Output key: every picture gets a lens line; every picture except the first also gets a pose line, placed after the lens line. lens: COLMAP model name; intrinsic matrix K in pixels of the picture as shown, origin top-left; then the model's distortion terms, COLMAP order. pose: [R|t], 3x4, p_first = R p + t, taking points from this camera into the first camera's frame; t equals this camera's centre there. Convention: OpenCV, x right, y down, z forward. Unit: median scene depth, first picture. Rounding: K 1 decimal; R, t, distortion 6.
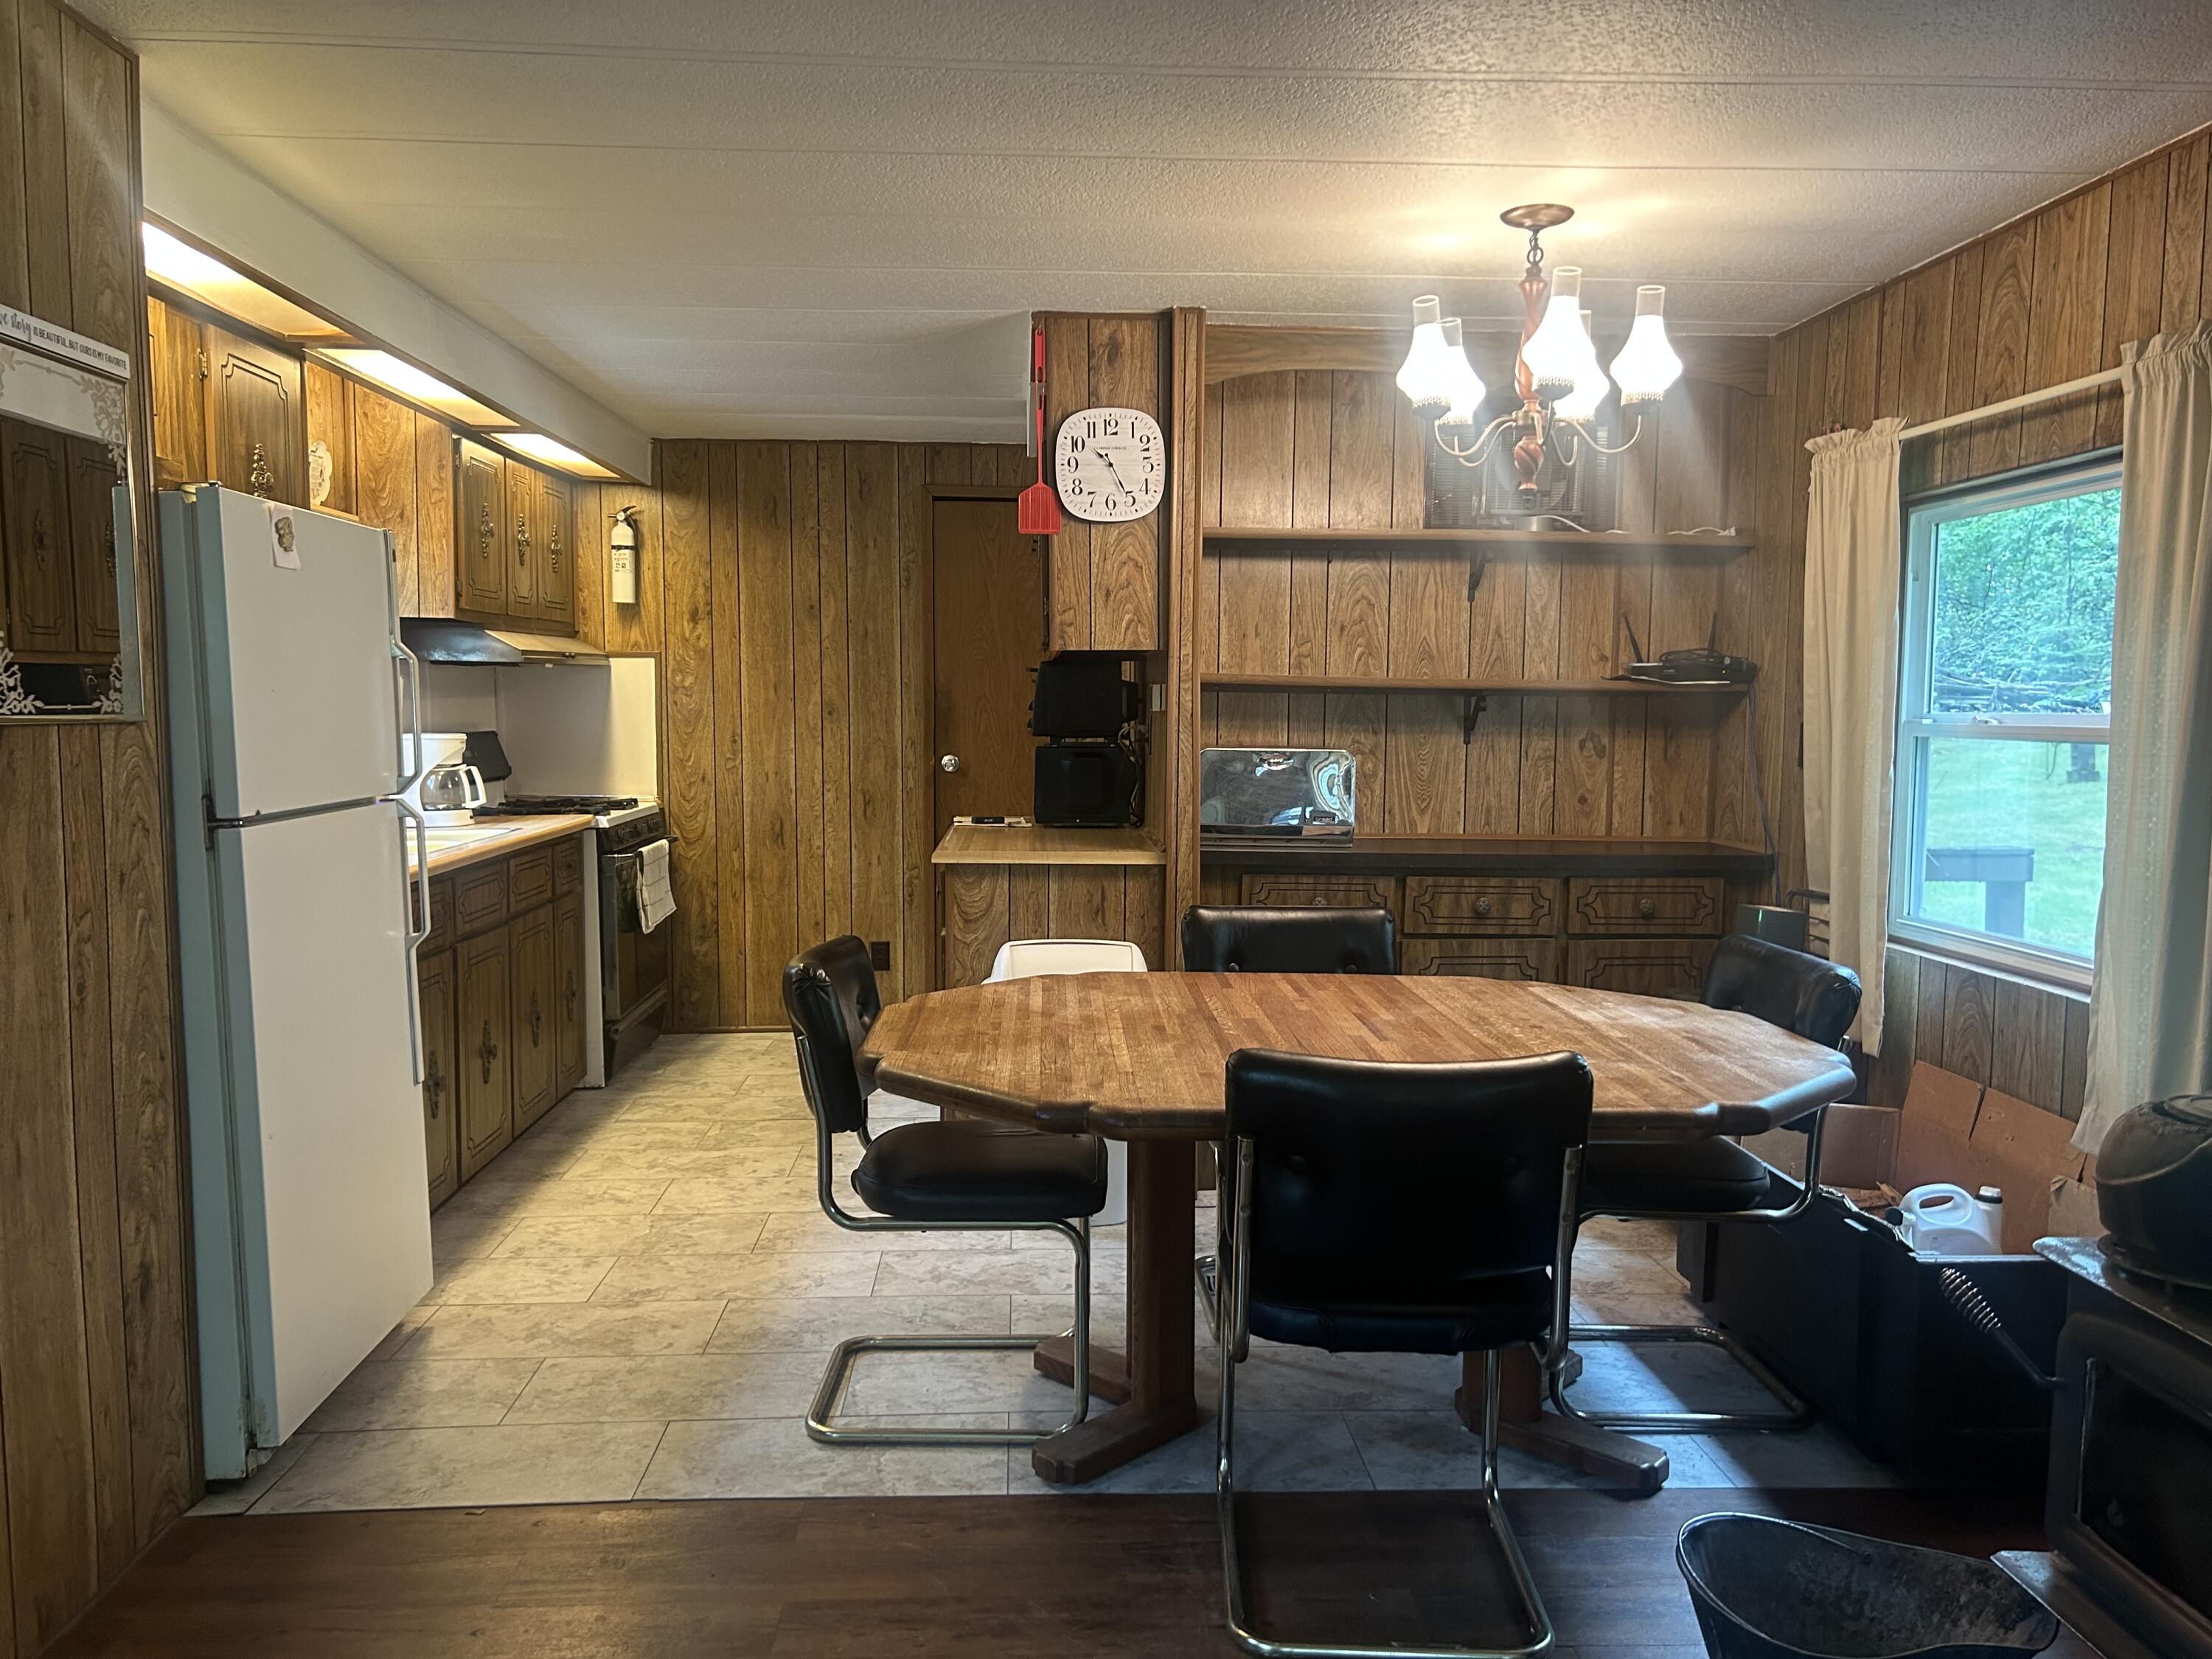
lens RADIAL K [[1660.1, 0, 1106.0], [0, 1660.1, 829.5], [0, 0, 1]] dist [0.152012, -0.157555]
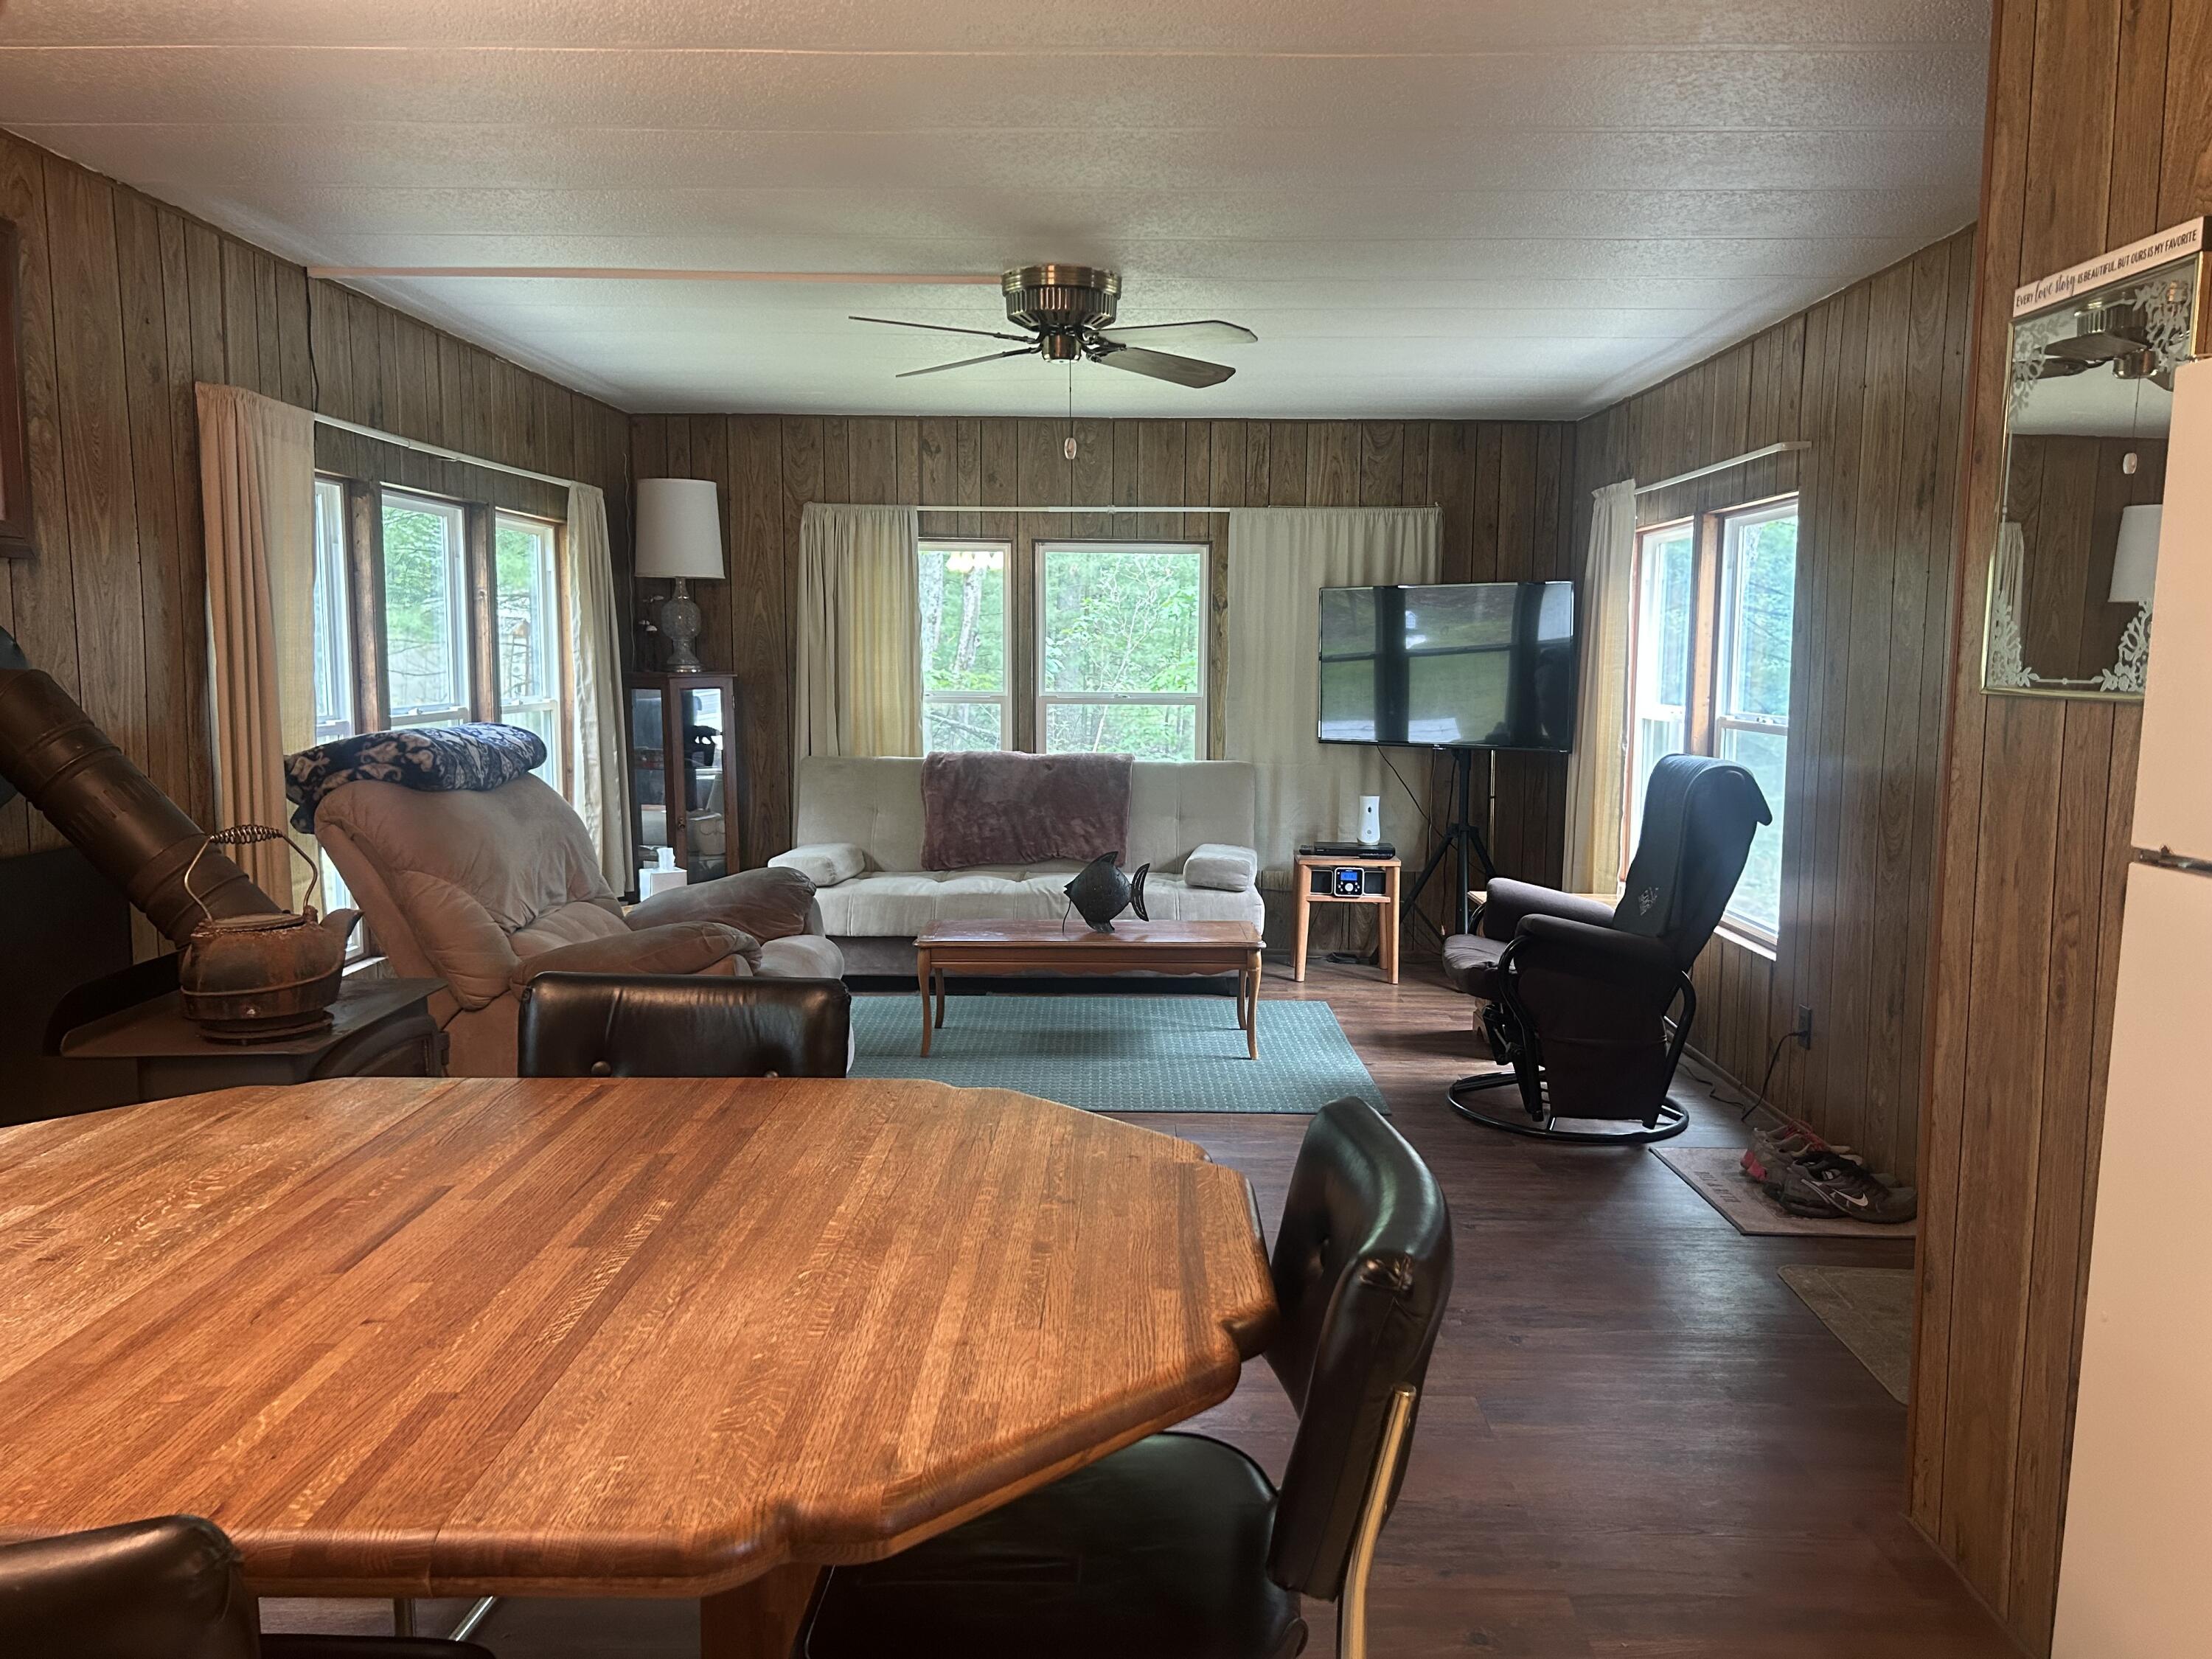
lens RADIAL K [[1660.1, 0, 1106.0], [0, 1660.1, 829.5], [0, 0, 1]] dist [0.152012, -0.157555]
pose [[-0.997981, -0.017946, 0.060928, -0.072295], [-0.006341, 0.982614, 0.185554, -0.077141], [-0.063198, 0.184793, -0.980743, 0.935707]]
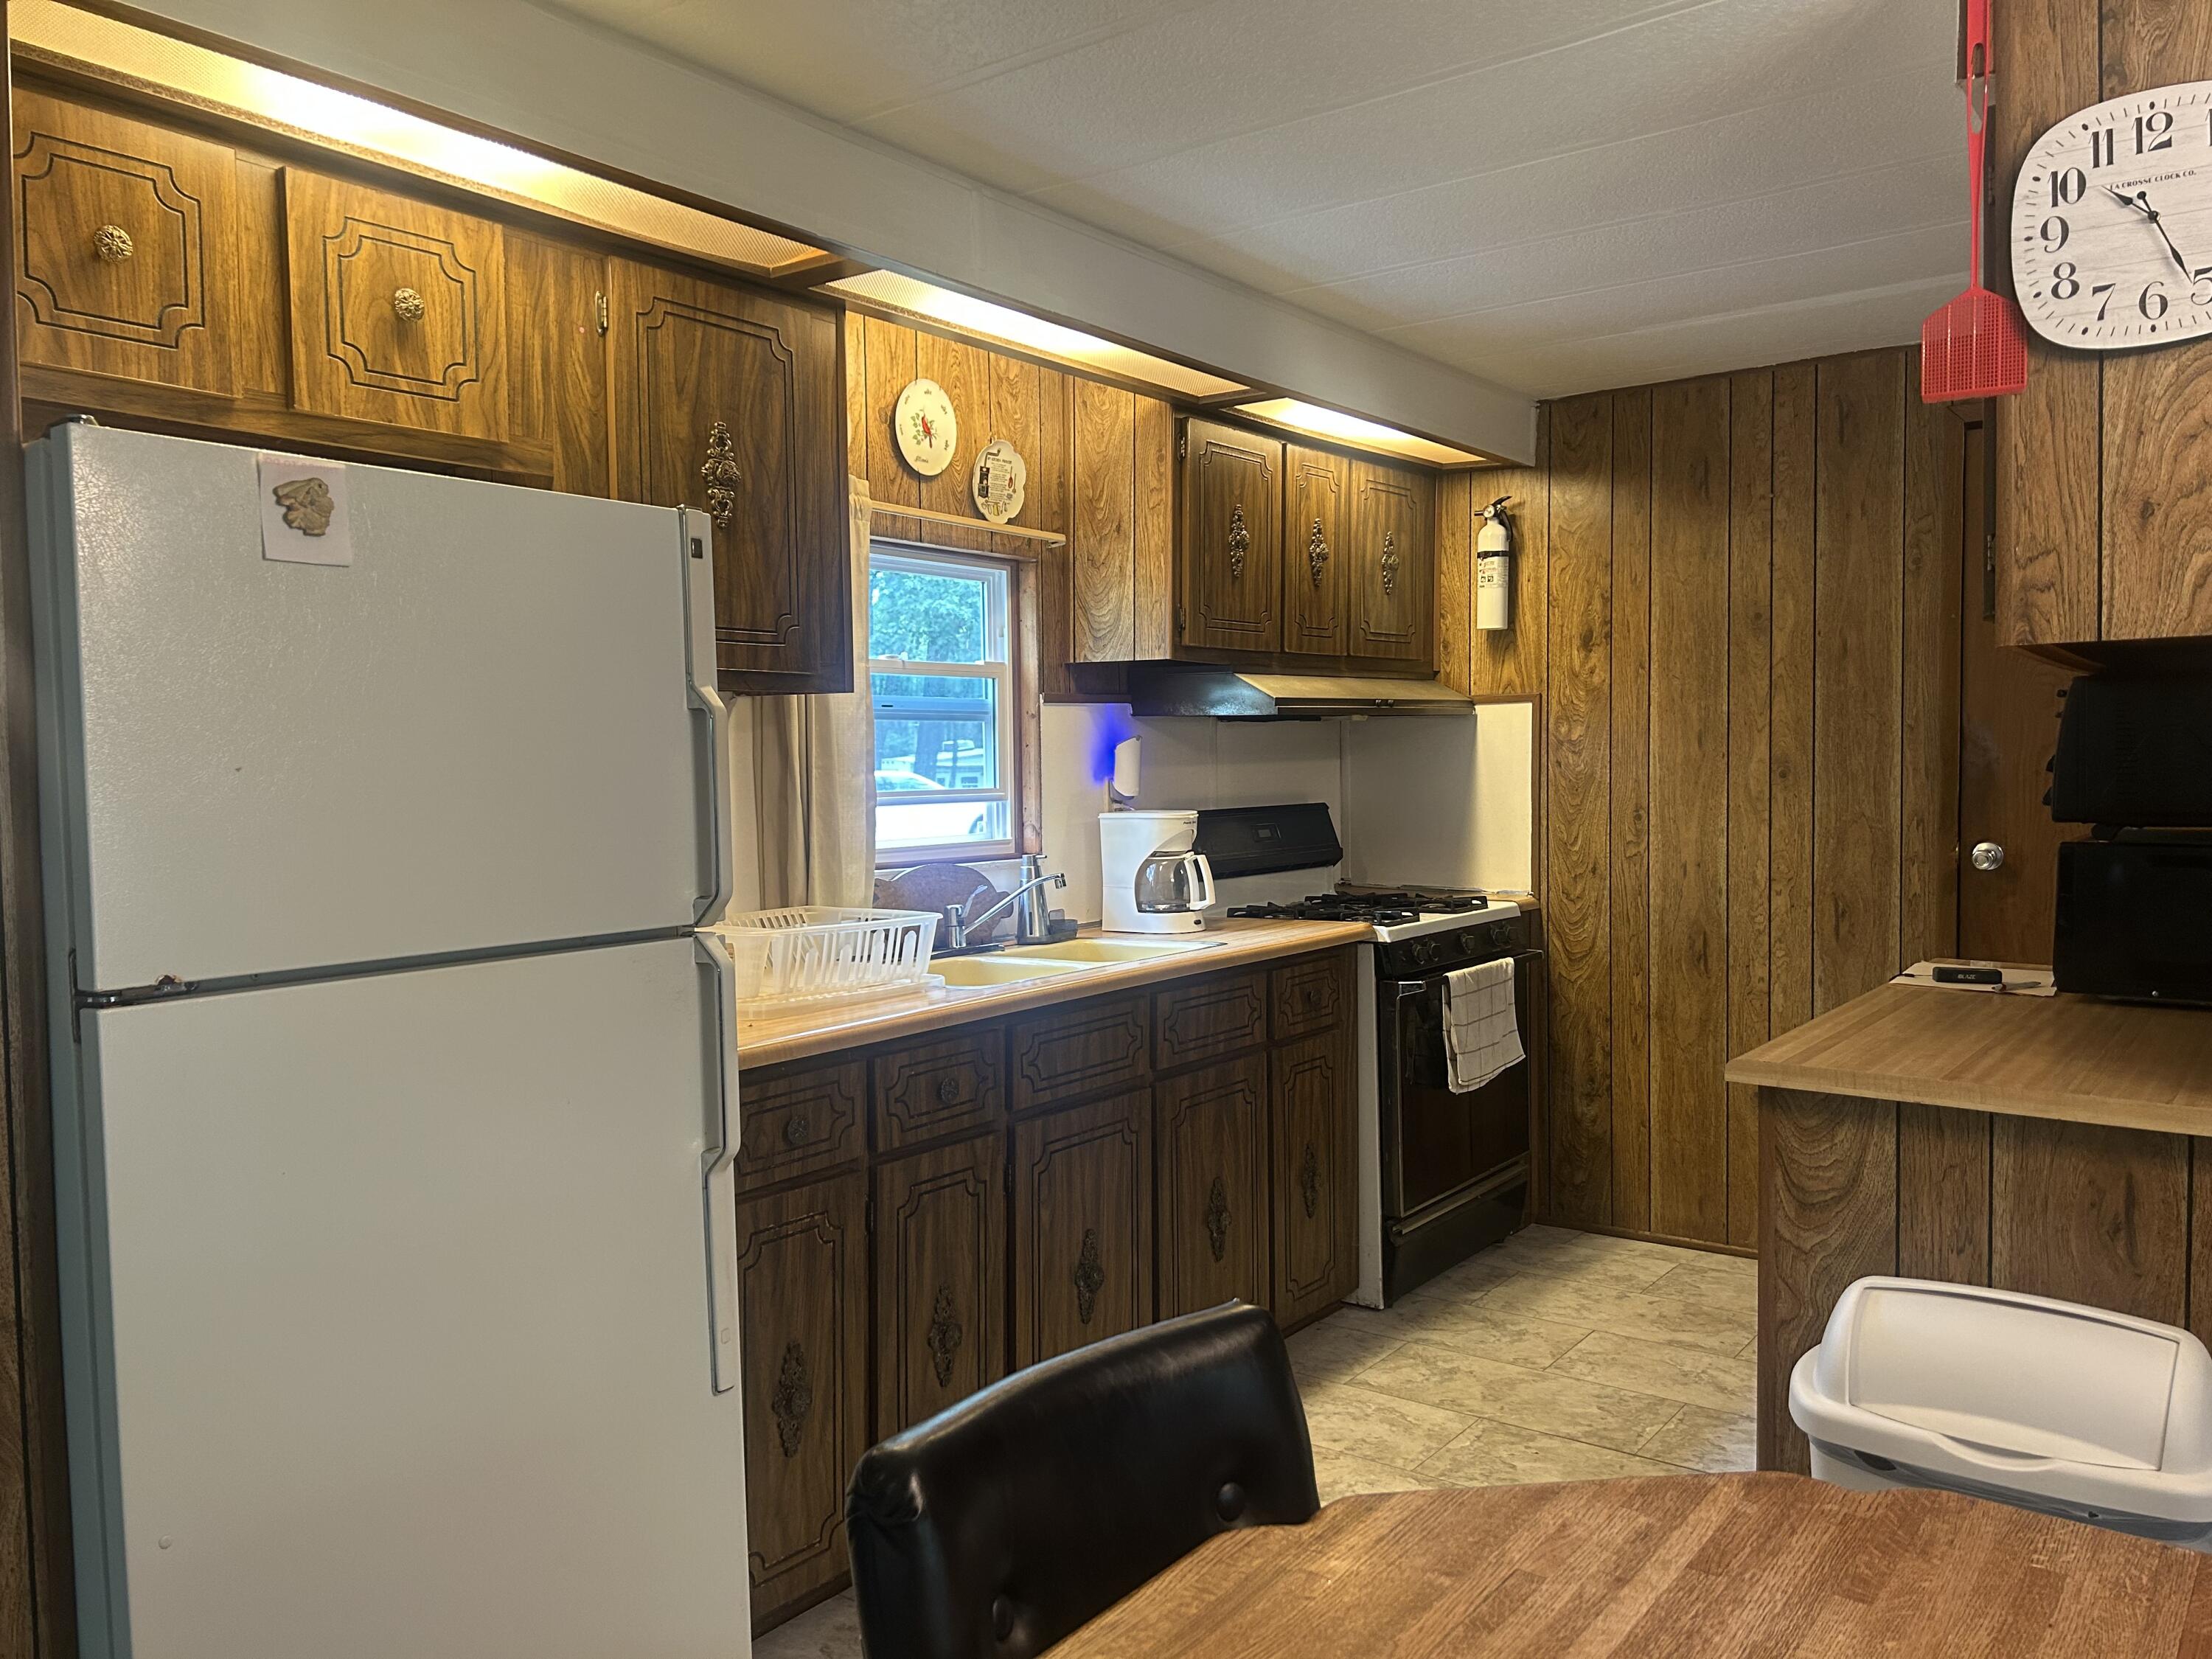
lens RADIAL K [[1651.7, 0, 1106.0], [0, 1651.7, 829.5], [0, 0, 1]] dist [0.054166, -0.068163]
pose [[0.766132, 0.016293, -0.642477, 0.064983], [-0.036297, 0.999180, -0.017944, -0.035335], [0.641658, 0.037068, 0.766095, 0.429120]]
